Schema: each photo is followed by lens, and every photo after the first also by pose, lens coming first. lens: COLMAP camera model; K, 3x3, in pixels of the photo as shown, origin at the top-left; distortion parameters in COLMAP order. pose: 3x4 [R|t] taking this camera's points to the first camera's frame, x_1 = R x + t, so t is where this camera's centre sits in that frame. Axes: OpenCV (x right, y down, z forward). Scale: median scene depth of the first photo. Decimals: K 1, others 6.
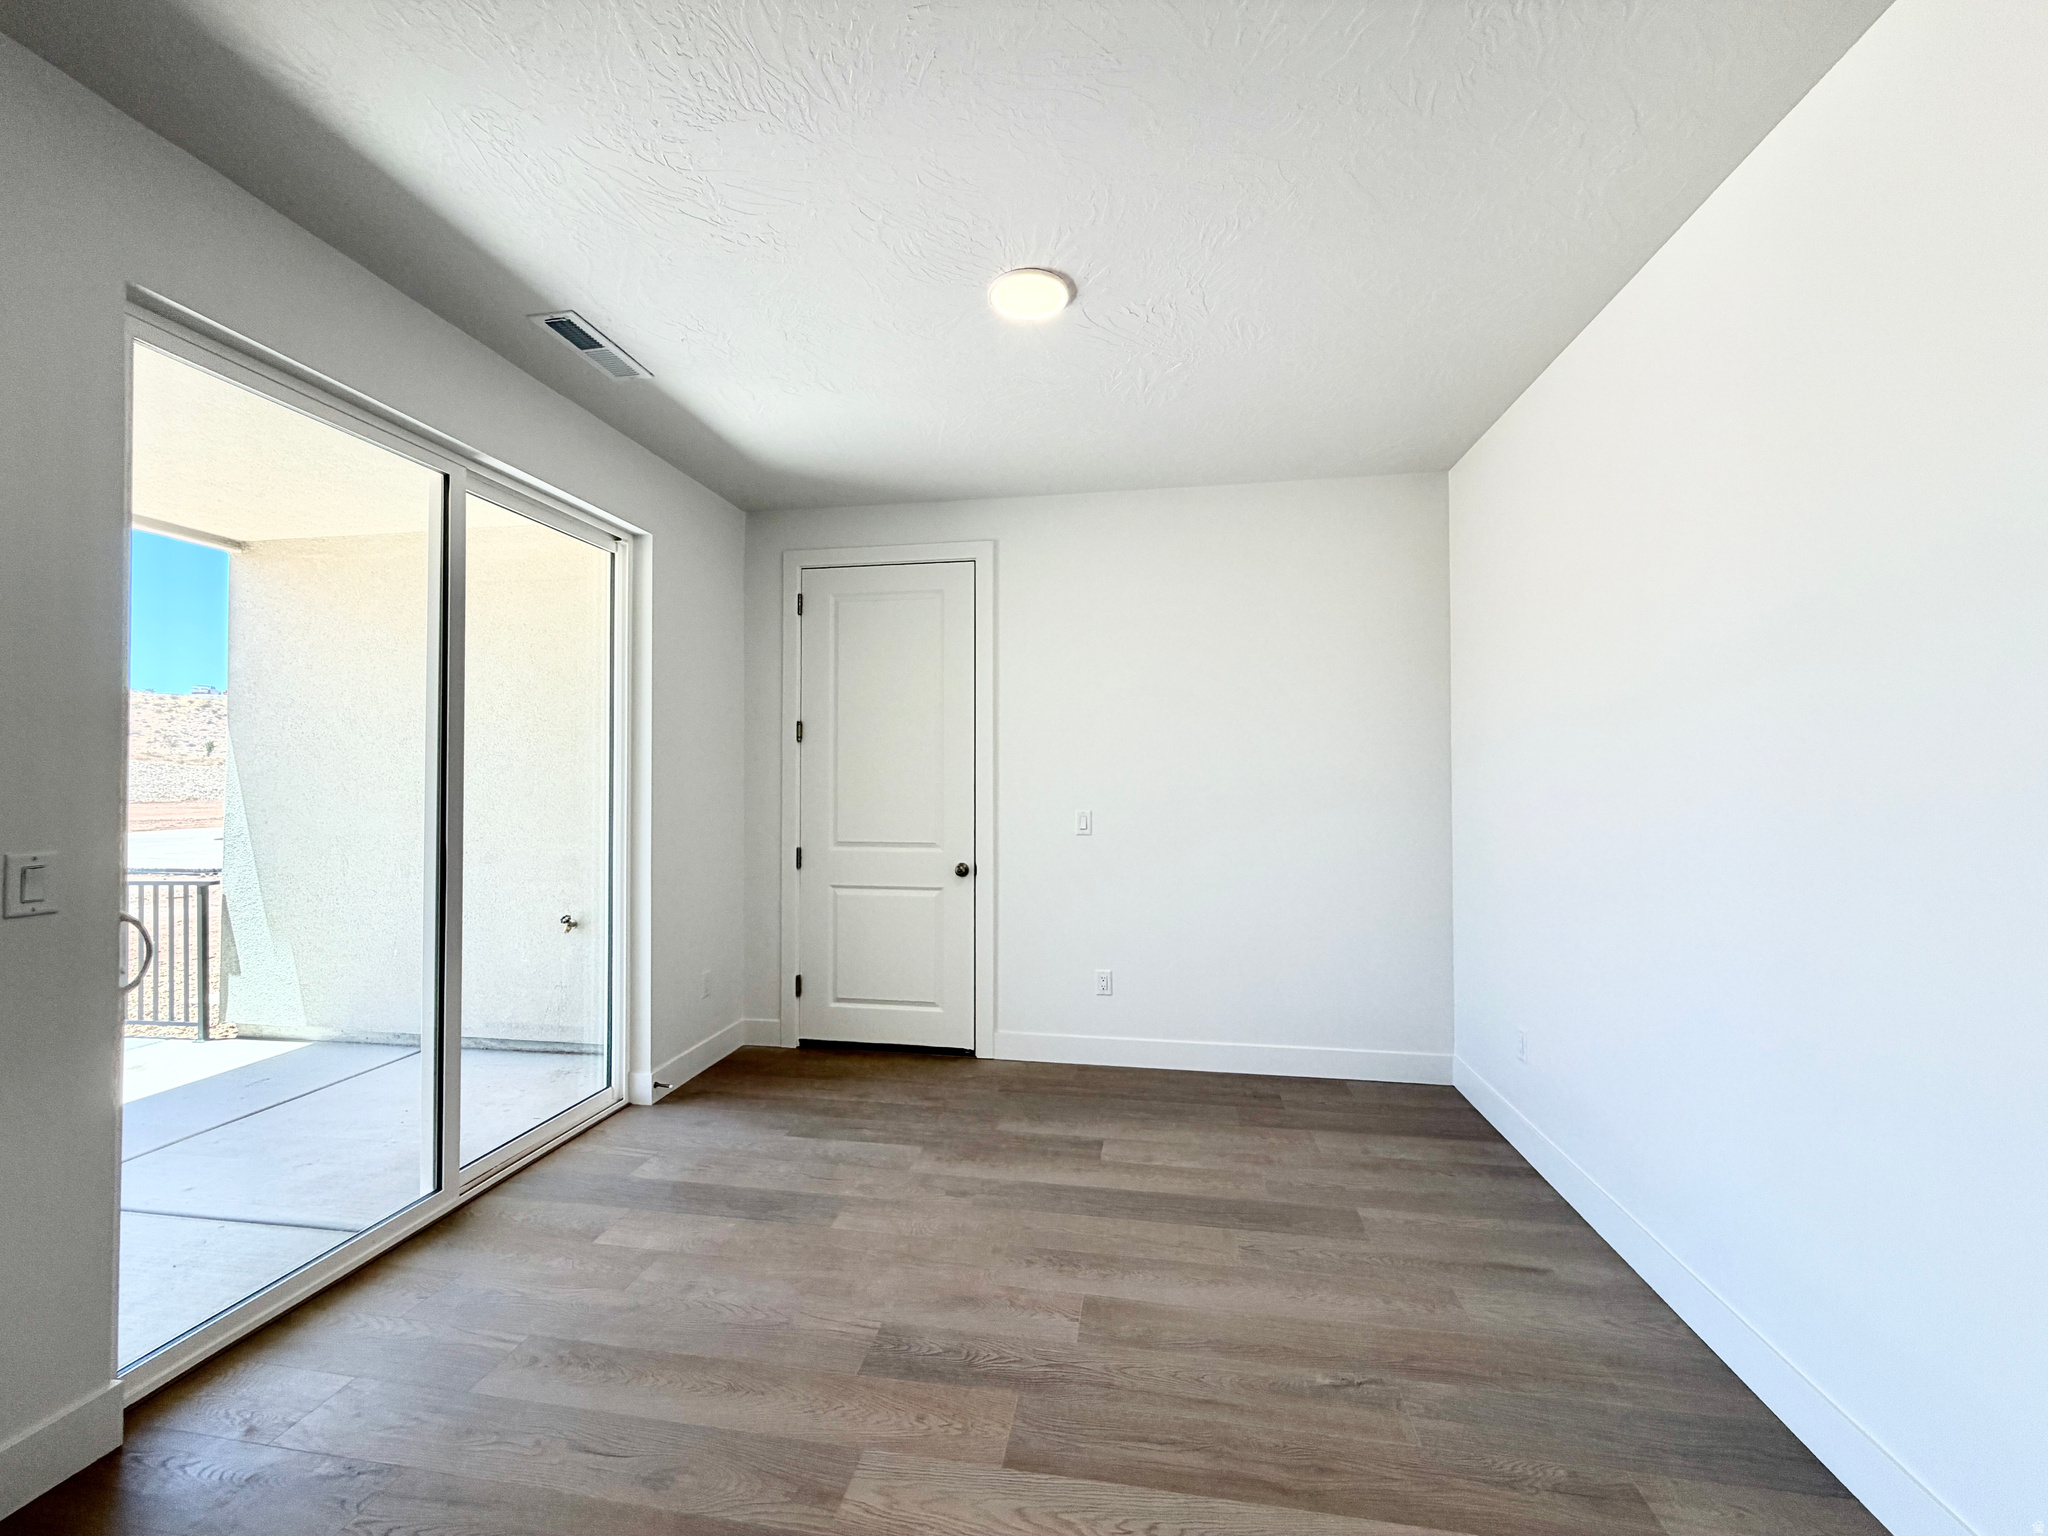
lens RADIAL K [[819.0, 0, 1014.7], [0, 819.0, 770.9], [0, 0, 1]] dist [-0.003367, 0.000335]
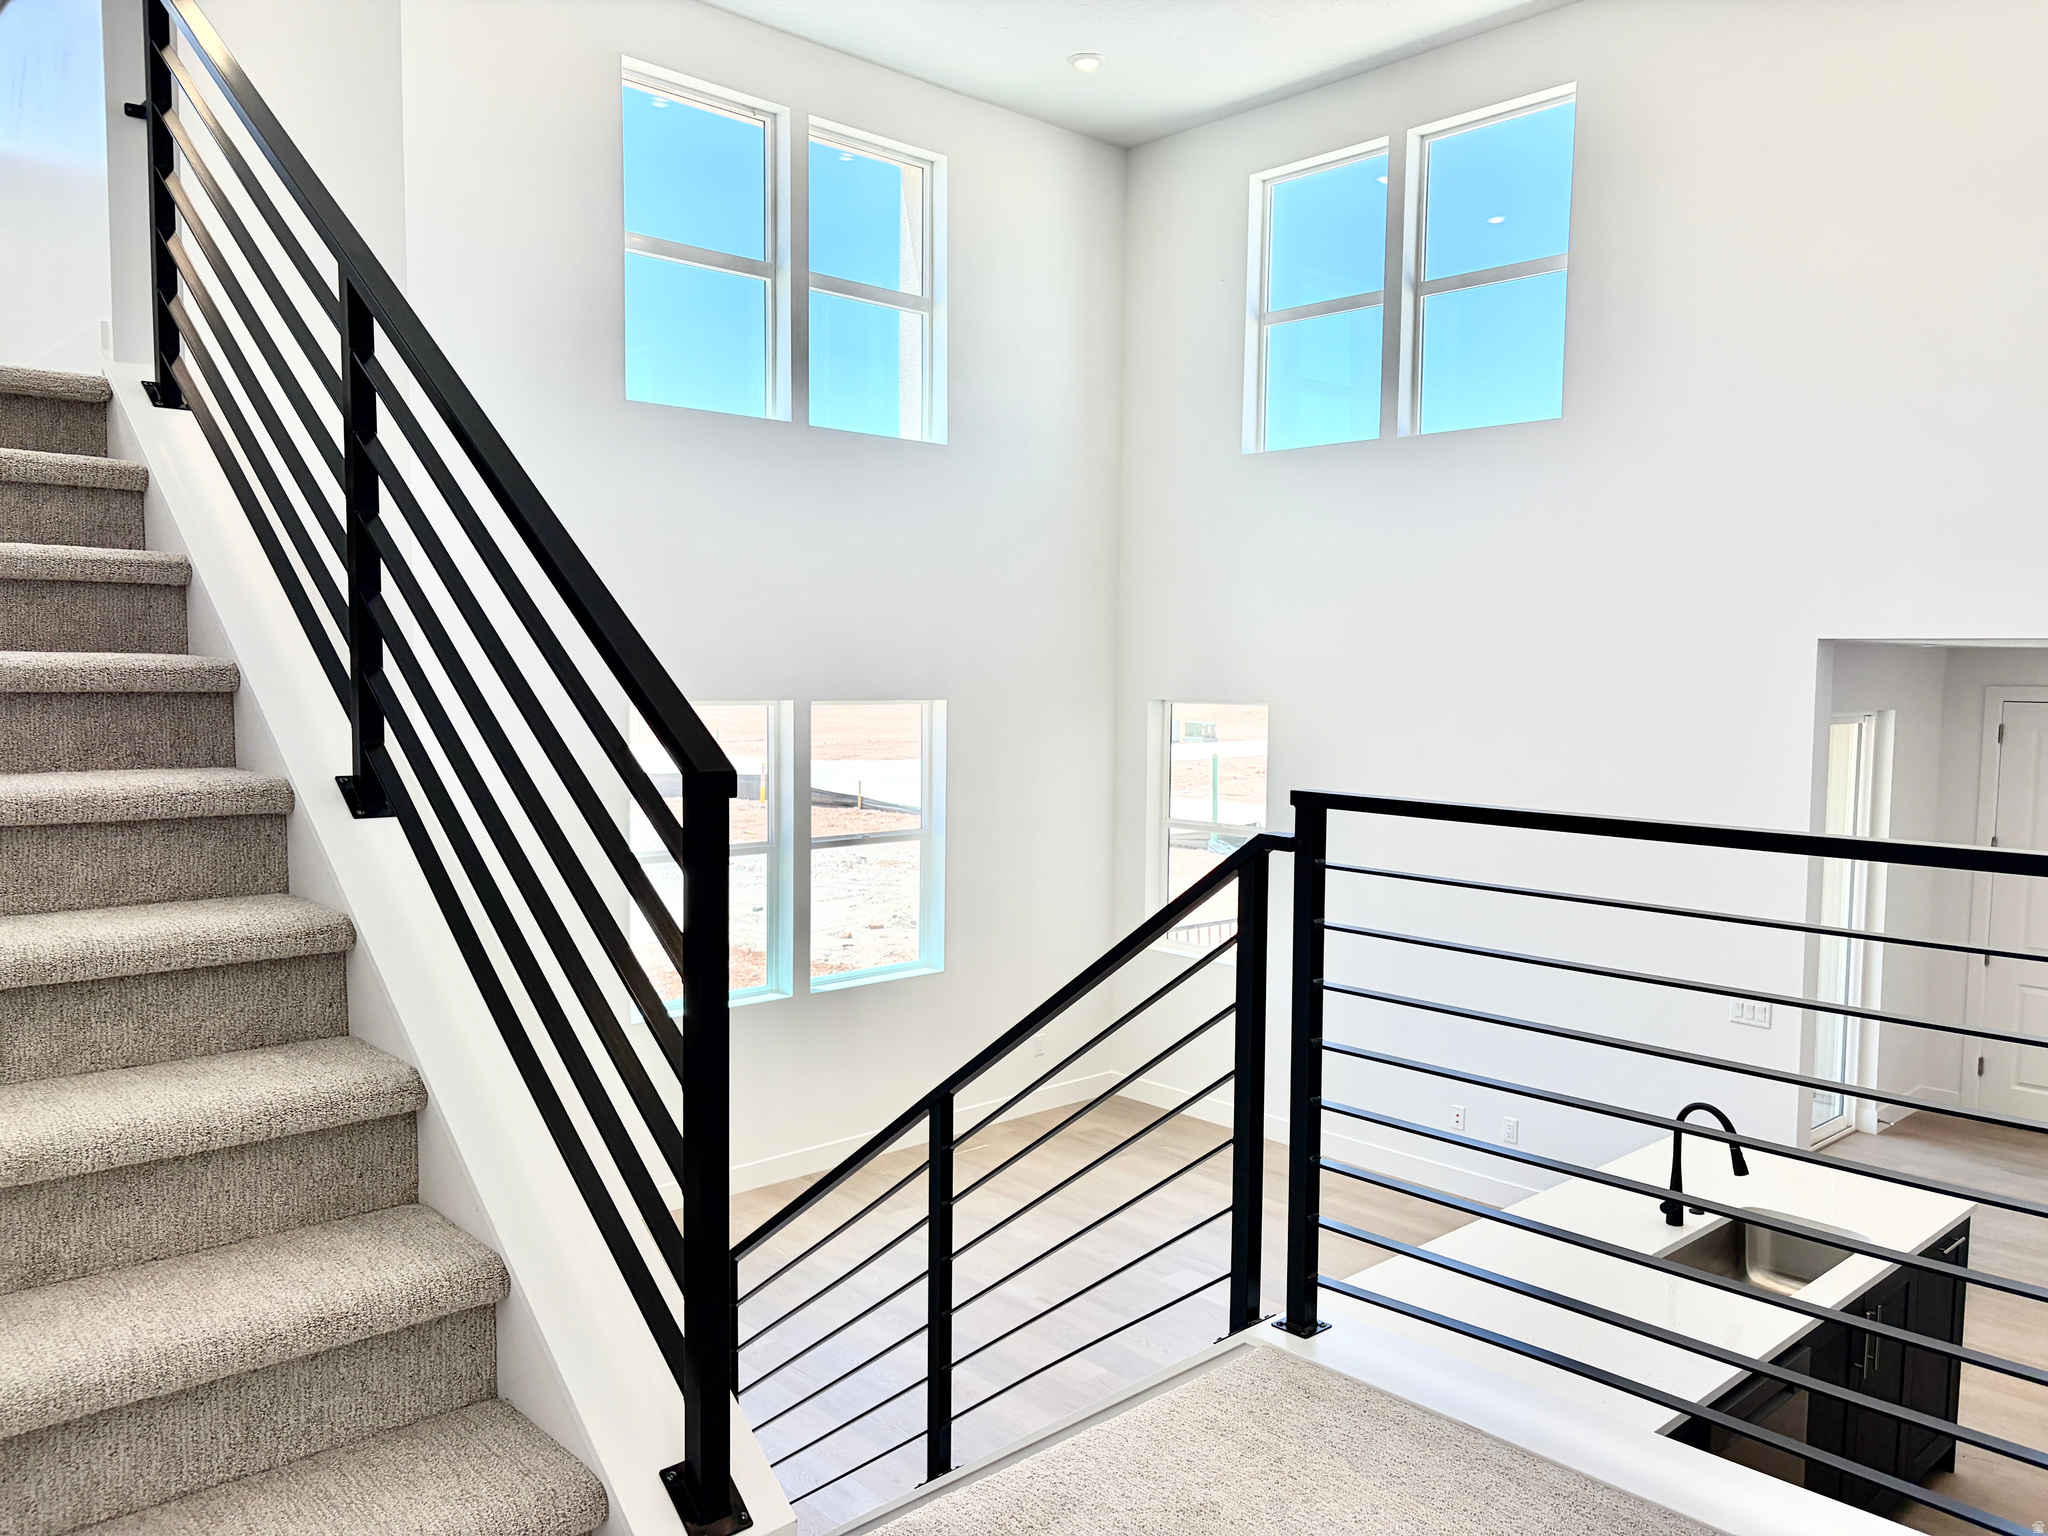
lens RADIAL K [[1551.9, 0, 1029.5], [0, 1551.9, 773.9], [0, 0, 1]] dist [0.015528, -0.011091]
pose [[0.799383, 0.057506, -0.598063, -0.054163], [-0.005627, 0.996082, 0.088256, -0.406586], [0.600795, -0.067185, 0.796575, -1.859795]]
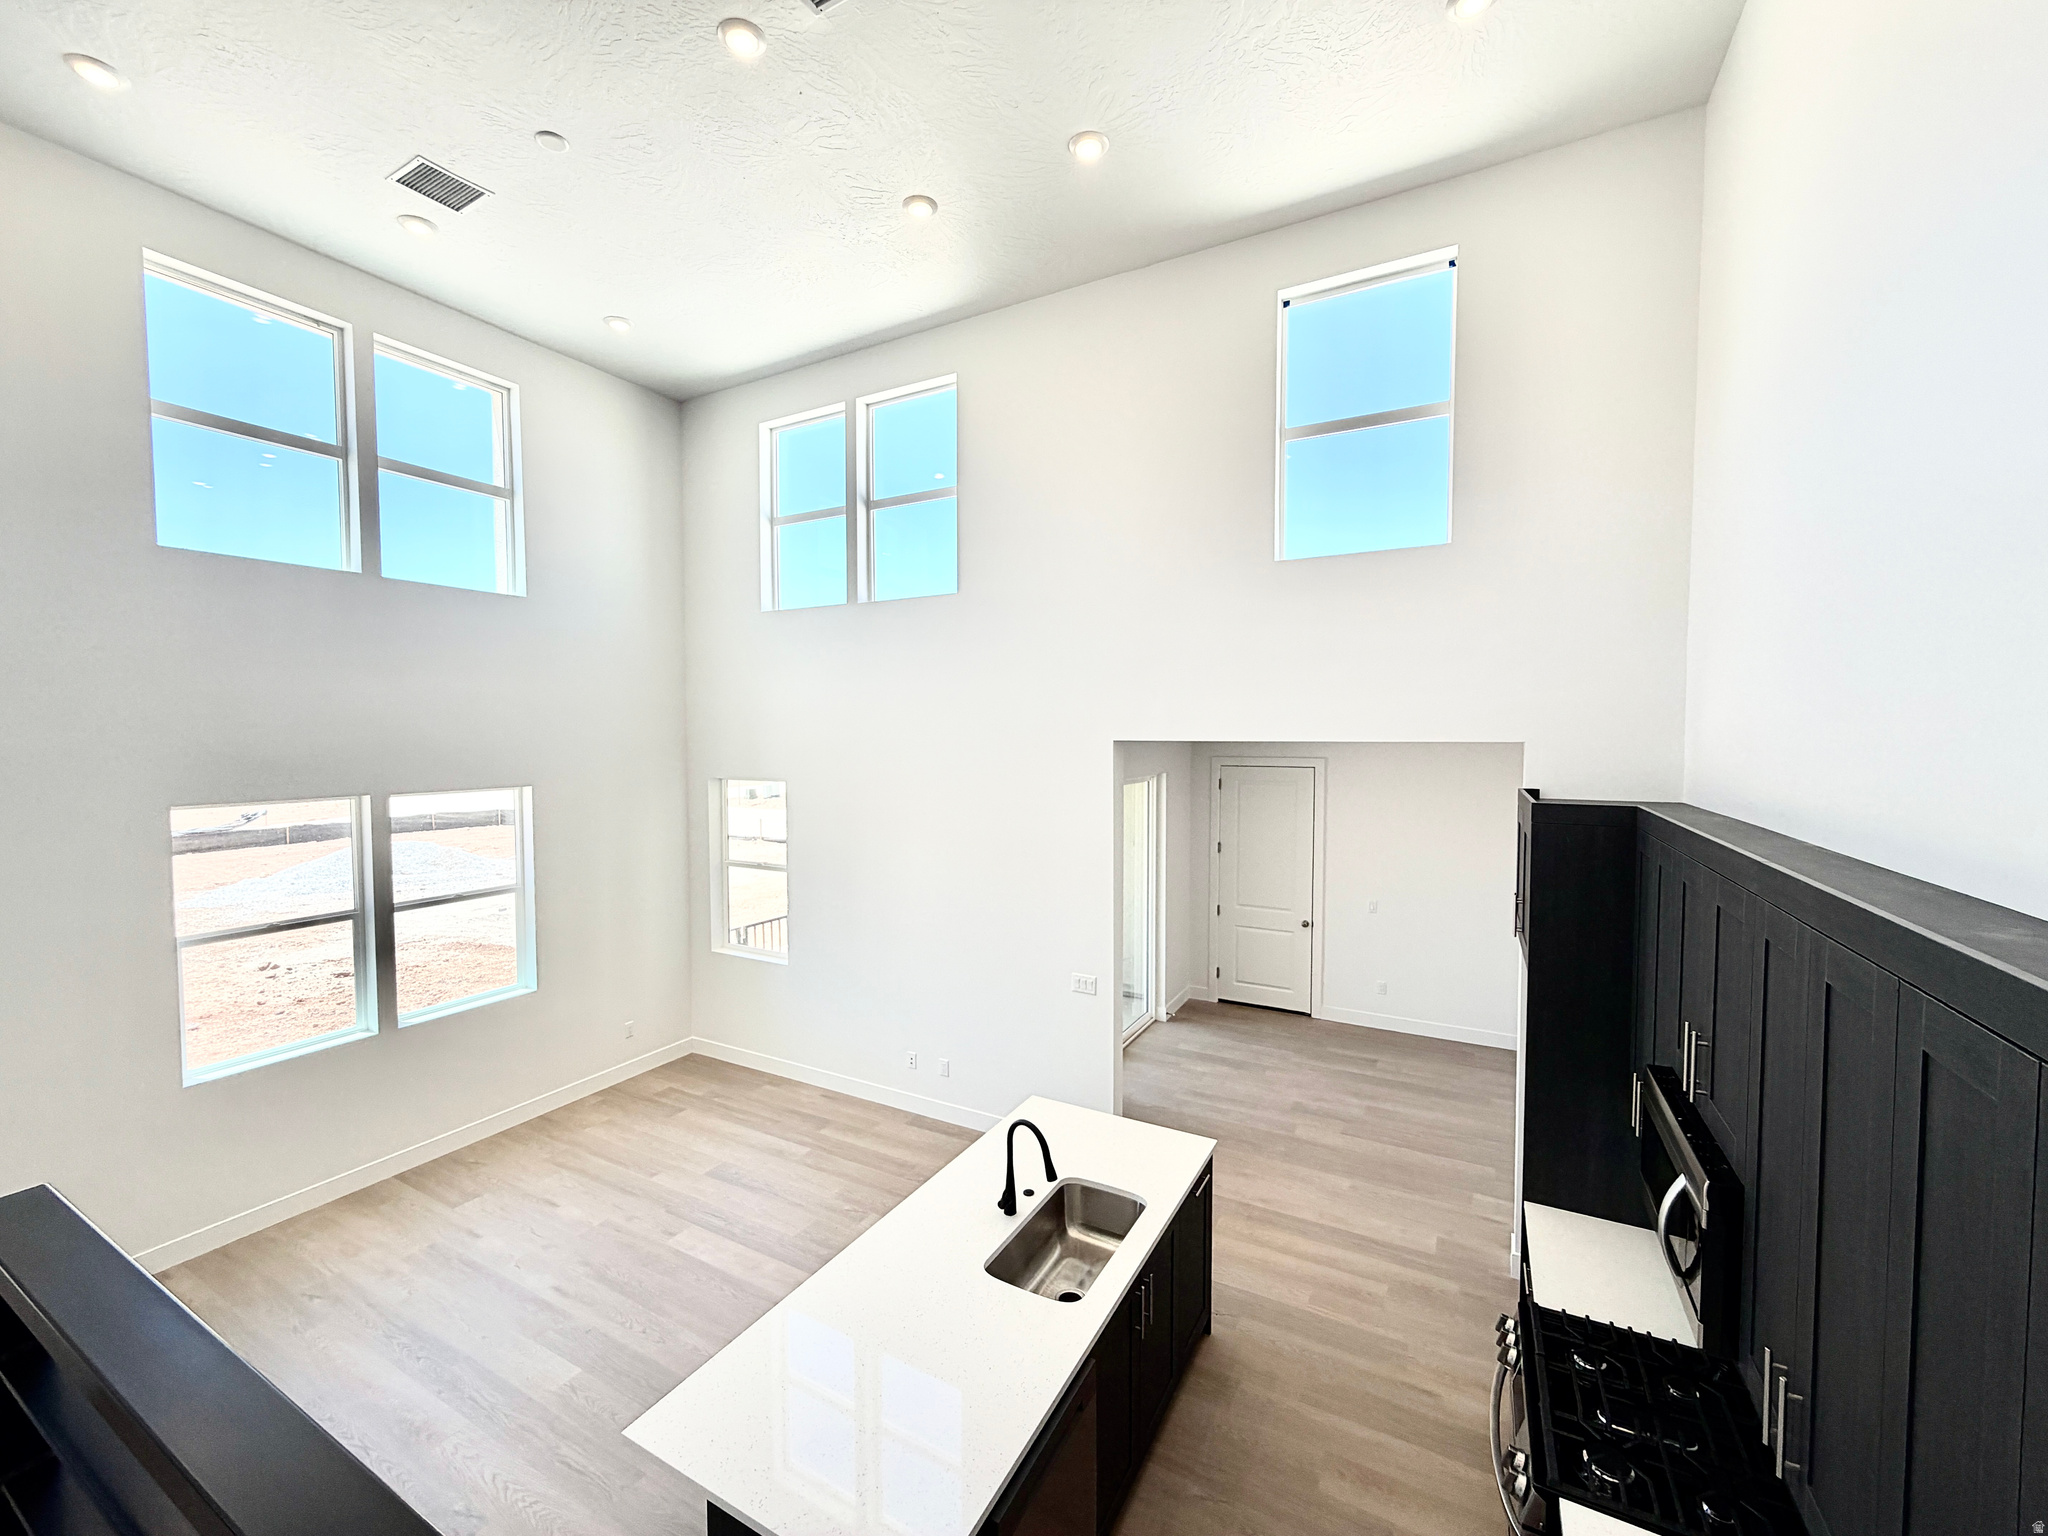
lens RADIAL K [[819.0, 0, 1018.1], [0, 819.0, 768.2], [0, 0, 1]] dist [-0.003367, 0.000335]
pose [[0.945577, 0.015617, -0.325023, -0.098076], [0.004034, 0.998208, 0.059698, -0.445634], [0.325373, -0.057760, 0.943820, -1.276531]]
